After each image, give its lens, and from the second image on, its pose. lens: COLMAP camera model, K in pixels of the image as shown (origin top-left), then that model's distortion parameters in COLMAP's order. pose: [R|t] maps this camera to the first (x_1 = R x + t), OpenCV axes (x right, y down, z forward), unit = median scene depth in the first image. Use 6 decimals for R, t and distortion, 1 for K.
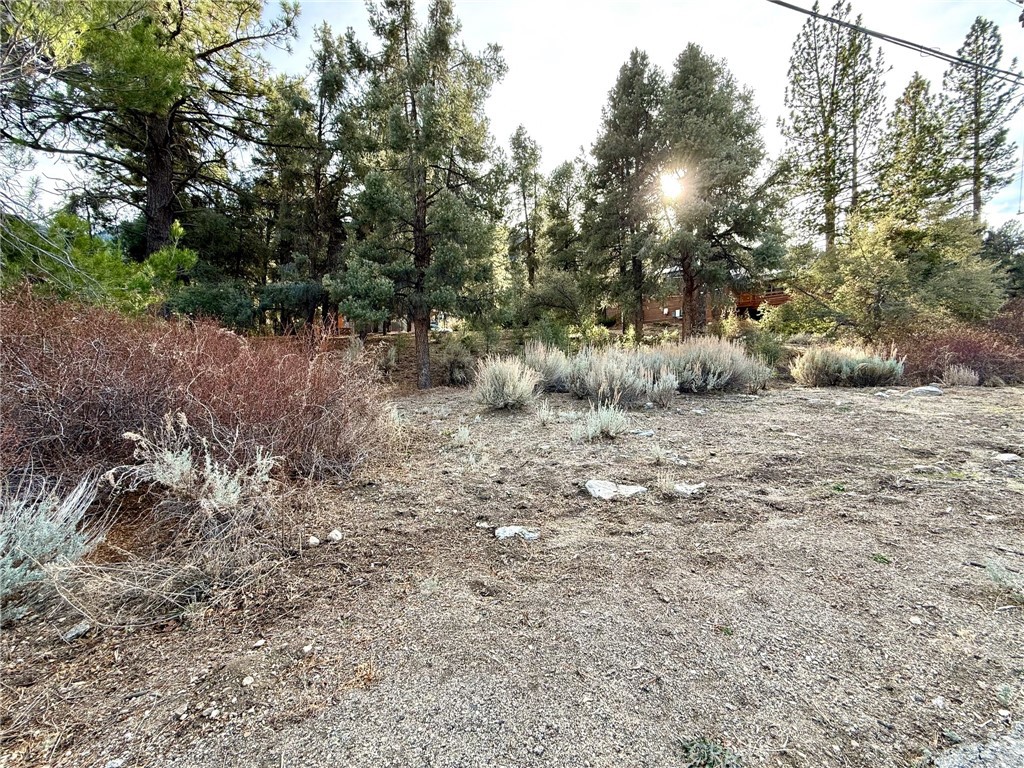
lens RADIAL K [[407.9, 0, 512.0], [0, 407.9, 384.0], [0, 0, 1]] dist [0.000667, -0.000281]
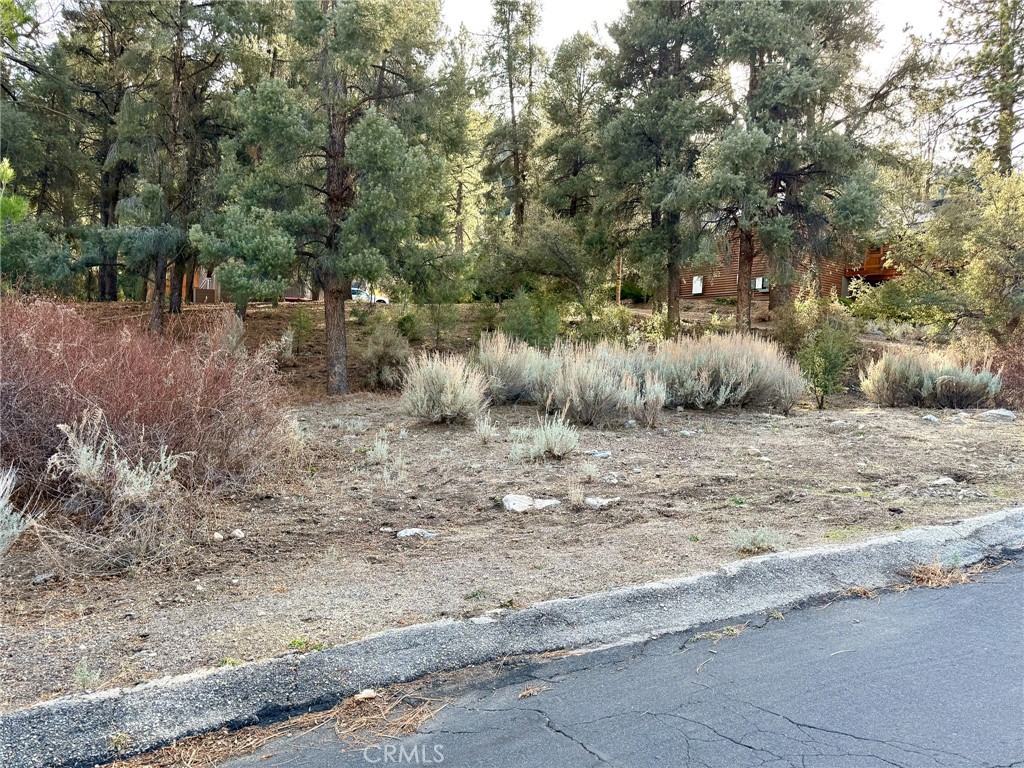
lens RADIAL K [[721.1, 0, 512.0], [0, 721.1, 384.0], [0, 0, 1]] dist [0.101933, -0.108070]
pose [[0.999363, 0.028125, 0.021982, 0.062089], [-0.027858, 0.999536, -0.012335, 0.000612], [-0.022319, 0.011715, 0.999682, -0.262869]]
